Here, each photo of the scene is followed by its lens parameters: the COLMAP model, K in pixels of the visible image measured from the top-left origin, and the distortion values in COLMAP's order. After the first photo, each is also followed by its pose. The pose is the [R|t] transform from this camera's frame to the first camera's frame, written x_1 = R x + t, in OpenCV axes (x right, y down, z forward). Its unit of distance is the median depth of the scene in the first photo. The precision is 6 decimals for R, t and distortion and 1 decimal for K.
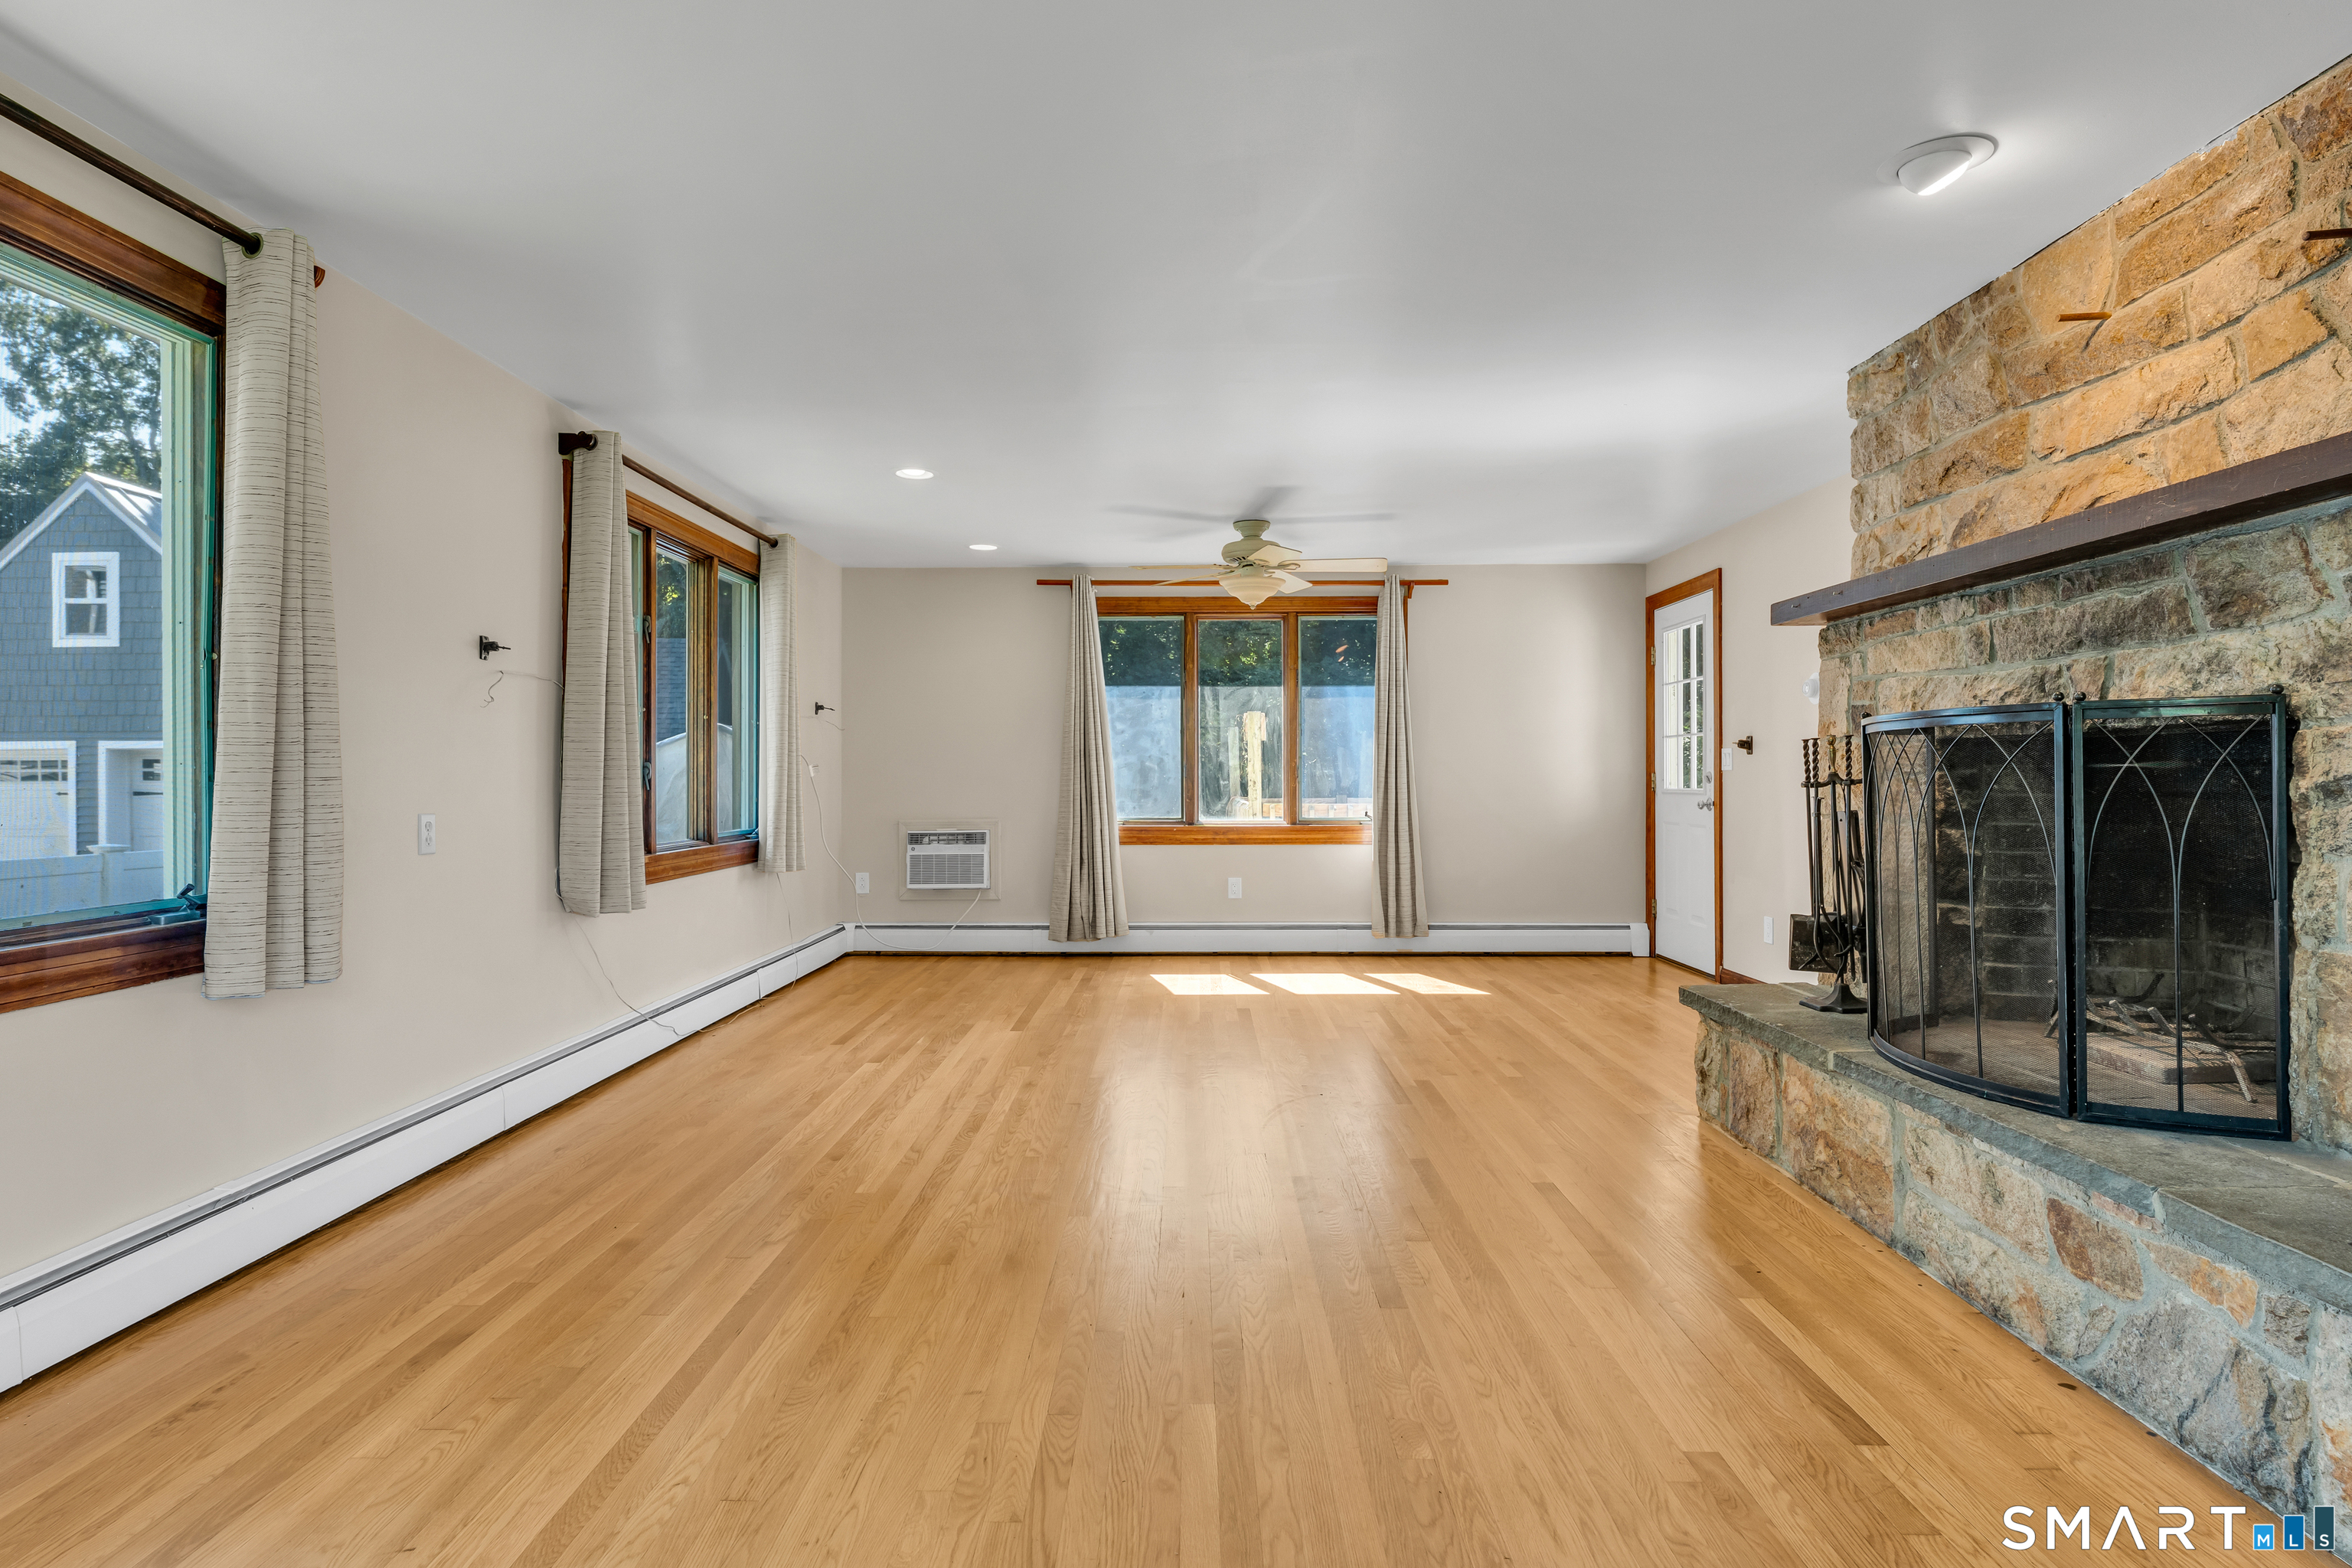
lens RADIAL K [[1180.0, 0, 1163.4], [0, 1180.0, 776.2], [0, 0, 1]] dist [0.000203, -0.000054]
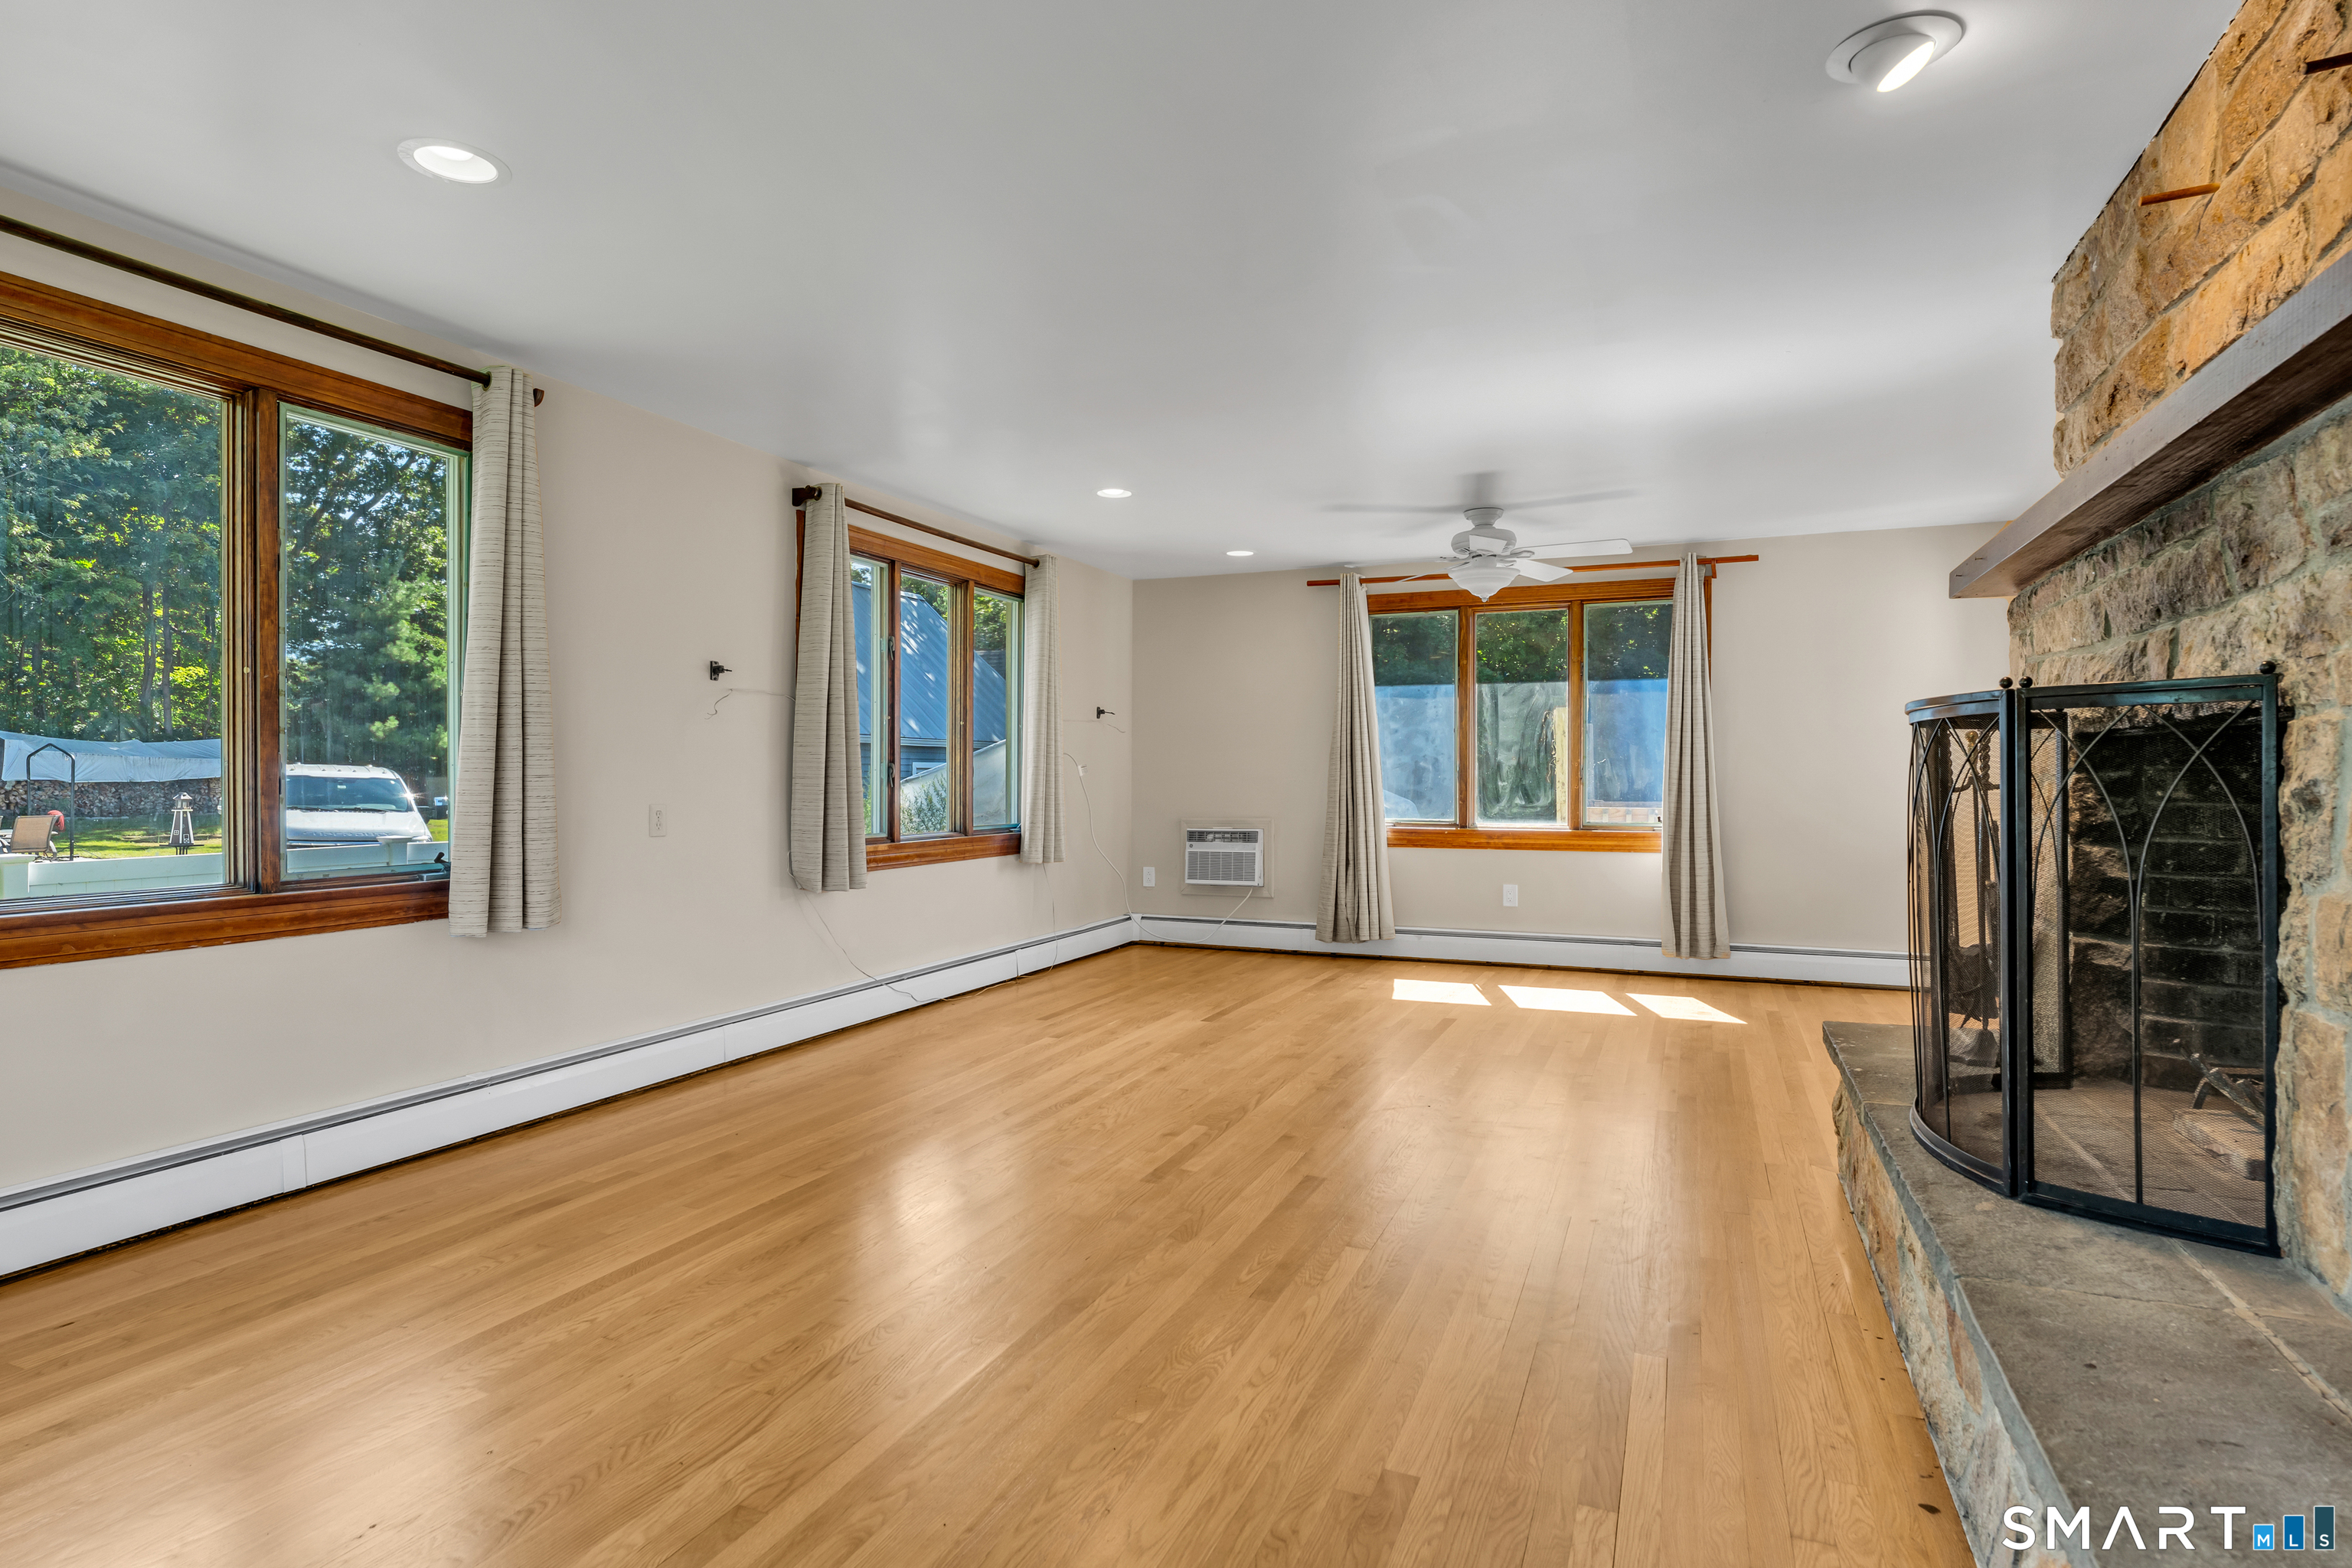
lens RADIAL K [[1206.0, 0, 1176.0], [0, 1206.0, 784.0], [0, 0, 1]] dist [-0.001553, -0.000398]
pose [[0.928992, 0.005611, -0.370056, 0.220444], [-0.003309, 0.999971, 0.006854, -0.000451], [0.370084, -0.005143, 0.928984, 0.004191]]
